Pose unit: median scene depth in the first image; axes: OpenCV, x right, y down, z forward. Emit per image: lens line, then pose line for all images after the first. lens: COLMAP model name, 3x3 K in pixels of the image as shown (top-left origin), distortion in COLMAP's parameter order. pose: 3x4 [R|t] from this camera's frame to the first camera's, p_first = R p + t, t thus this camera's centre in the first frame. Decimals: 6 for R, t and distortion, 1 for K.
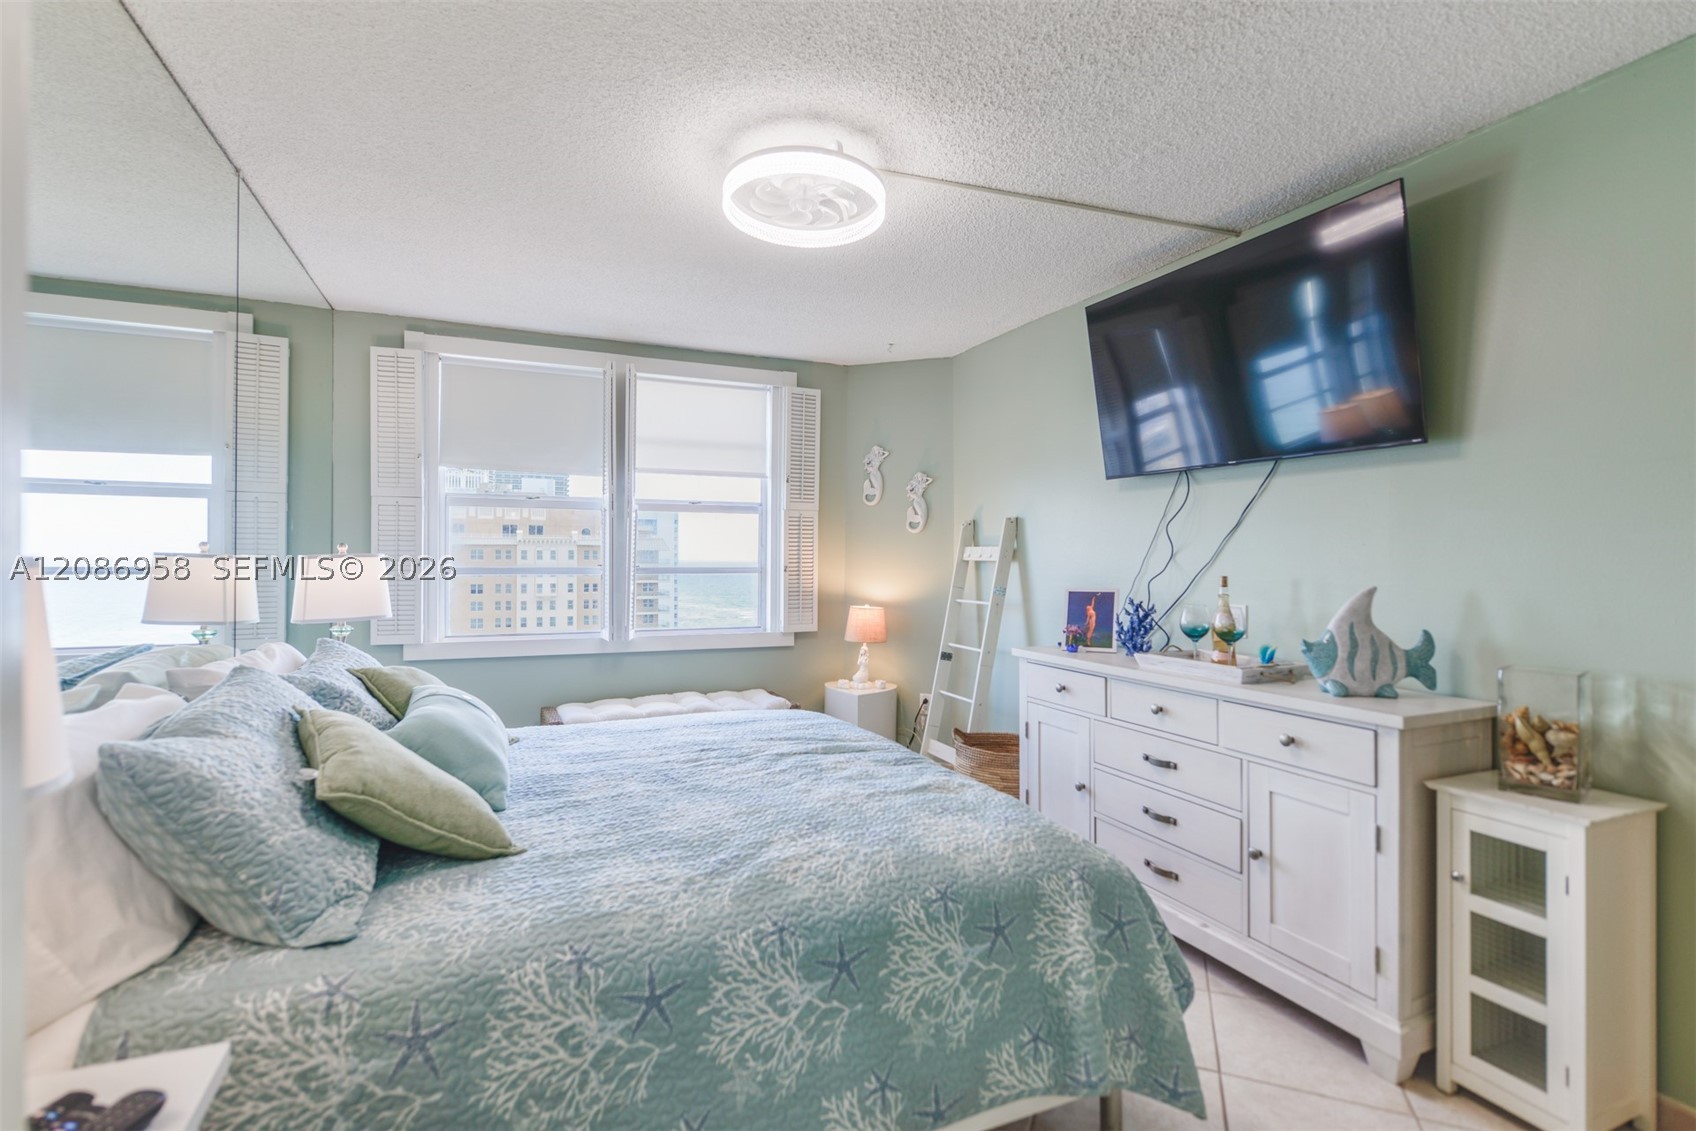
lens RADIAL K [[809.7, 0, 848.0], [0, 809.7, 565.5], [0, 0, 1]] dist [0.002863, -0.000001]
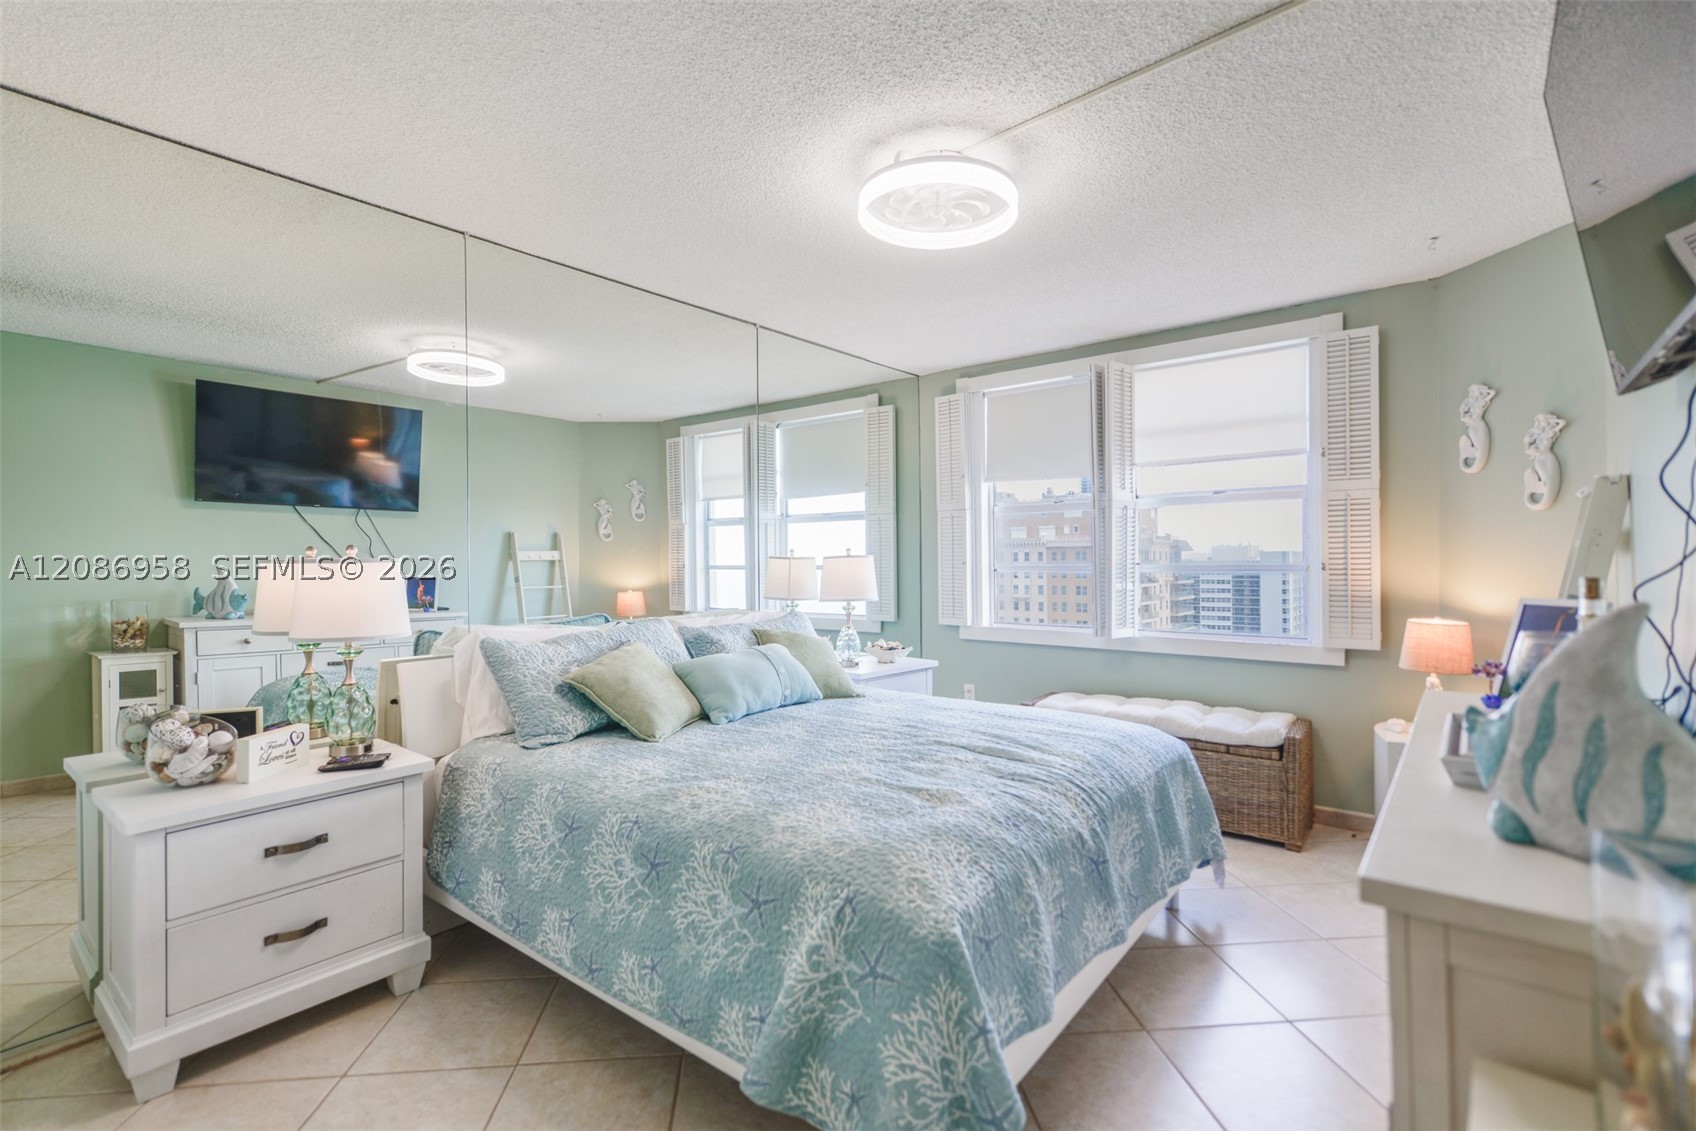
lens RADIAL K [[818.9, 0, 848.0], [0, 818.9, 565.5], [0, 0, 1]] dist [0.017468, -0.000077]
pose [[0.431411, -0.001514, -0.902154, 0.833259], [0.001012, 0.999999, -0.001194, 0.006750], [0.902155, -0.000398, 0.431412, 0.444602]]
